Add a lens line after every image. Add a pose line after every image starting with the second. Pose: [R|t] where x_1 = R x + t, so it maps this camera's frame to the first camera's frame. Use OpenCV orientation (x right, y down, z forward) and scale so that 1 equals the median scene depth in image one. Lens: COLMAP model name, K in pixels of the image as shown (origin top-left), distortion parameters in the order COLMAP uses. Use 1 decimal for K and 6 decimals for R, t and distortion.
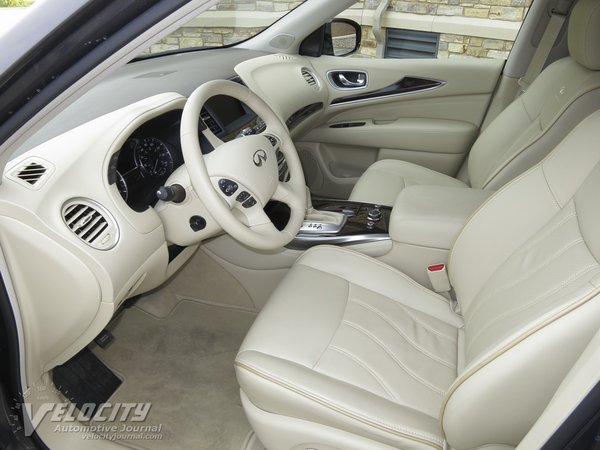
lens RADIAL K [[433.5, 0, 300.0], [0, 433.5, 225.0], [0, 0, 1]] dist [-0.042021, 0.004784]
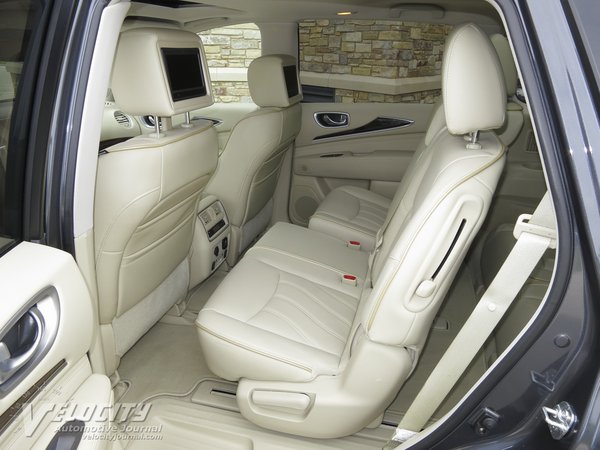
lens RADIAL K [[433.5, 0, 300.0], [0, 433.5, 225.0], [0, 0, 1]] dist [-0.042021, 0.004784]
pose [[0.998790, -0.006879, 0.048692, 0.180926], [0.012549, 0.993038, -0.117123, 0.049405], [-0.047548, 0.117593, 0.991923, -0.099316]]
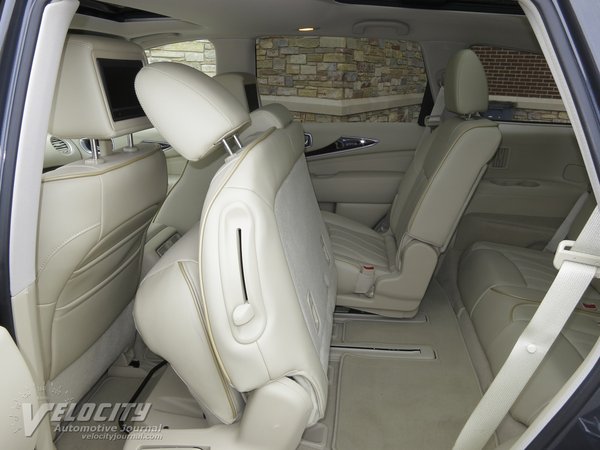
lens RADIAL K [[433.5, 0, 300.0], [0, 433.5, 225.0], [0, 0, 1]] dist [-0.042021, 0.004784]
pose [[0.983345, -0.047148, 0.175526, 0.165269], [0.075850, 0.984101, -0.160596, 0.039923], [-0.165163, 0.171235, 0.971288, -0.071345]]
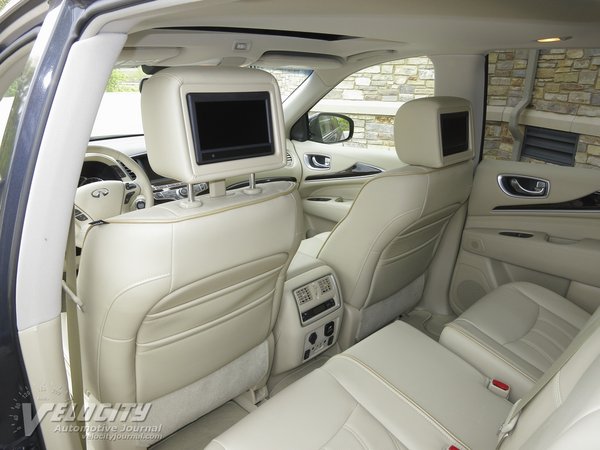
lens RADIAL K [[433.5, 0, 300.0], [0, 433.5, 225.0], [0, 0, 1]] dist [-0.042021, 0.004784]
pose [[0.886413, 0.155963, -0.435829, 0.230769], [-0.232414, 0.964204, -0.127651, -0.001970], [0.400319, 0.214445, 0.890931, -0.016393]]
